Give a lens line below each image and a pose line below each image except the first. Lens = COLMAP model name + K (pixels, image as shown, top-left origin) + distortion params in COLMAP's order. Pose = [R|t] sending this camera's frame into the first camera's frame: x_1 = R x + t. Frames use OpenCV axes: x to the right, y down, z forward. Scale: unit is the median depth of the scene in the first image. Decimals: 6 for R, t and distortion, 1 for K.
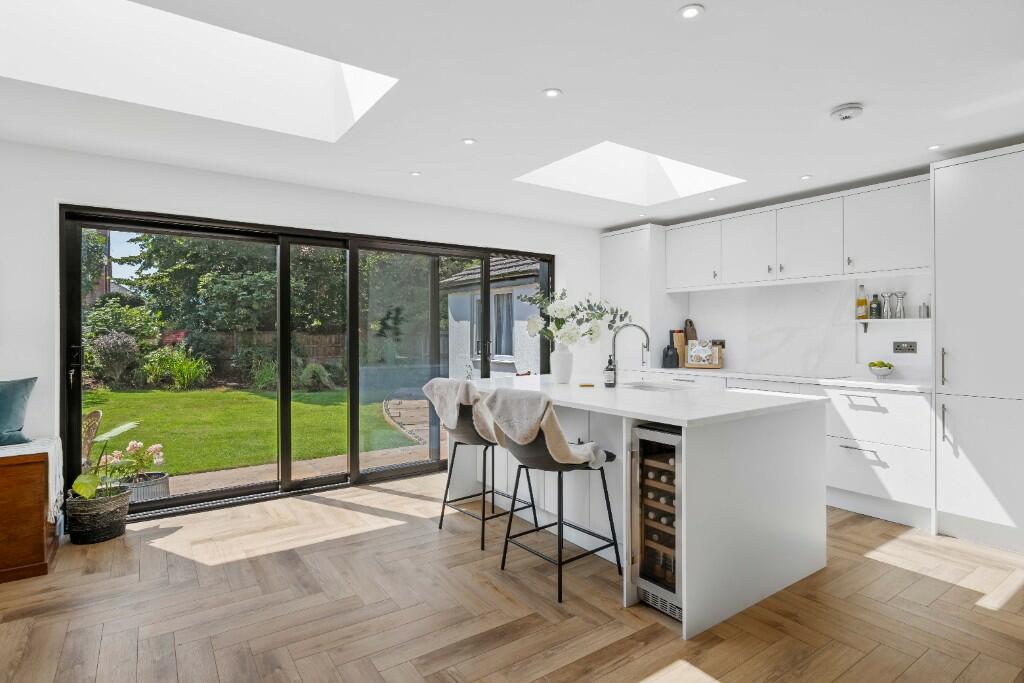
lens RADIAL K [[529.0, 0, 508.5], [0, 529.0, 334.2], [0, 0, 1]] dist [-0.000154, 0.002068]
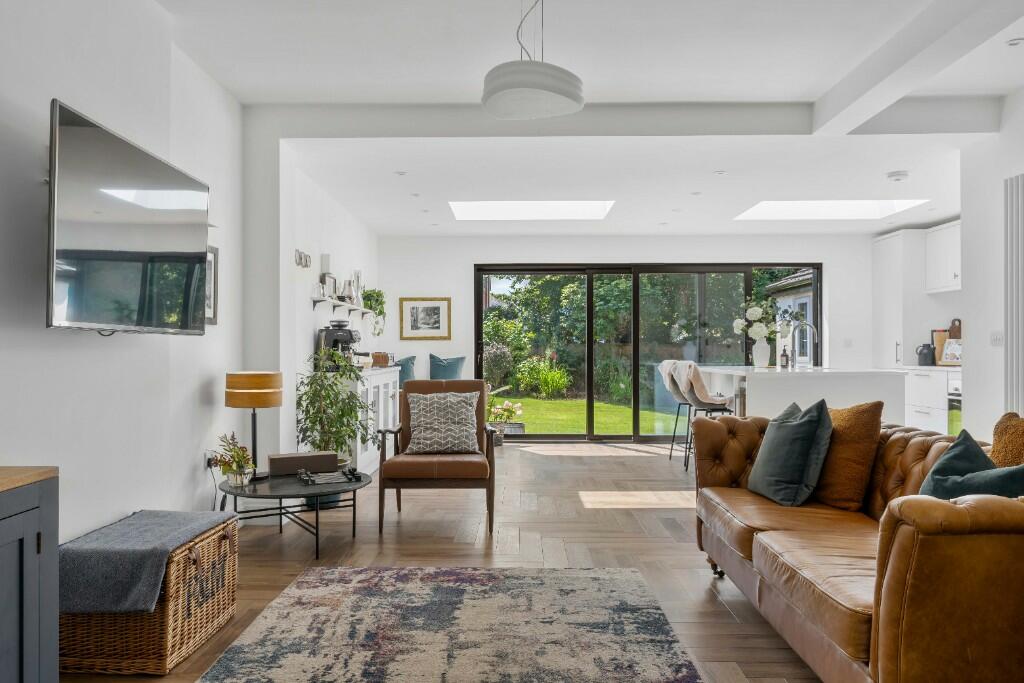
lens RADIAL K [[767.0, 0, 510.8], [0, 767.0, 341.2], [0, 0, 1]] dist [-0.007115, 0.000211]
pose [[0.815923, -0.007396, -0.578113, 0.499747], [-0.001351, 0.999891, -0.014700, 0.037685], [0.578158, 0.012775, 0.815825, -0.689739]]
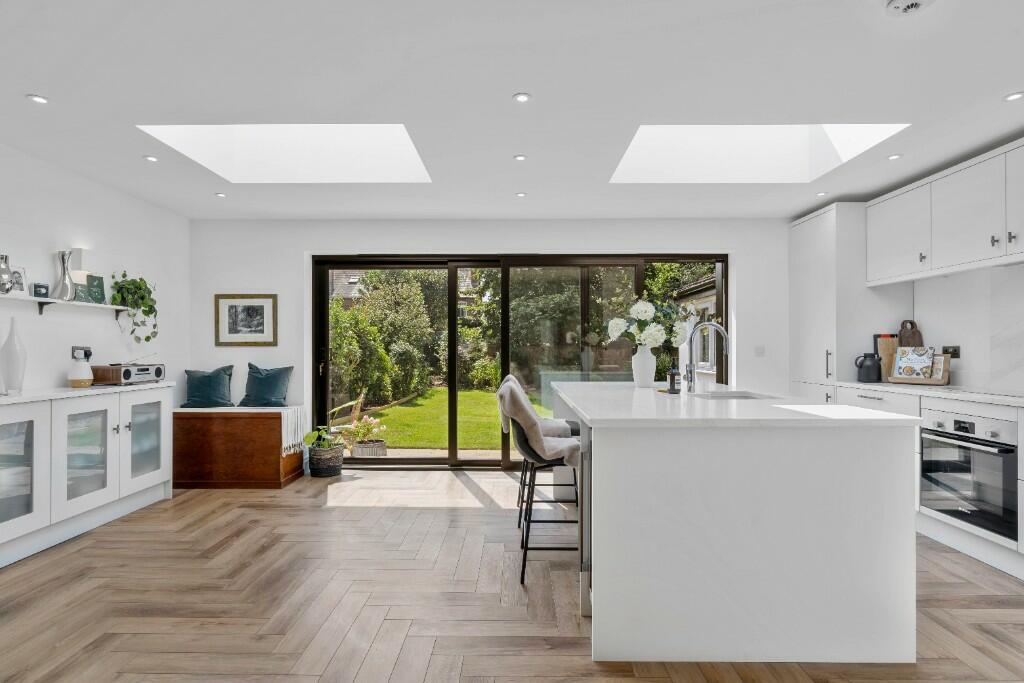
lens RADIAL K [[505.7, 0, 511.7], [0, 505.7, 351.4], [0, 0, 1]] dist [-0.006508, -0.000021]
pose [[0.814308, 0.003431, -0.580423, 0.302521], [-0.003283, 0.999994, 0.001305, 0.018186], [0.580424, 0.000843, 0.814314, 0.087226]]
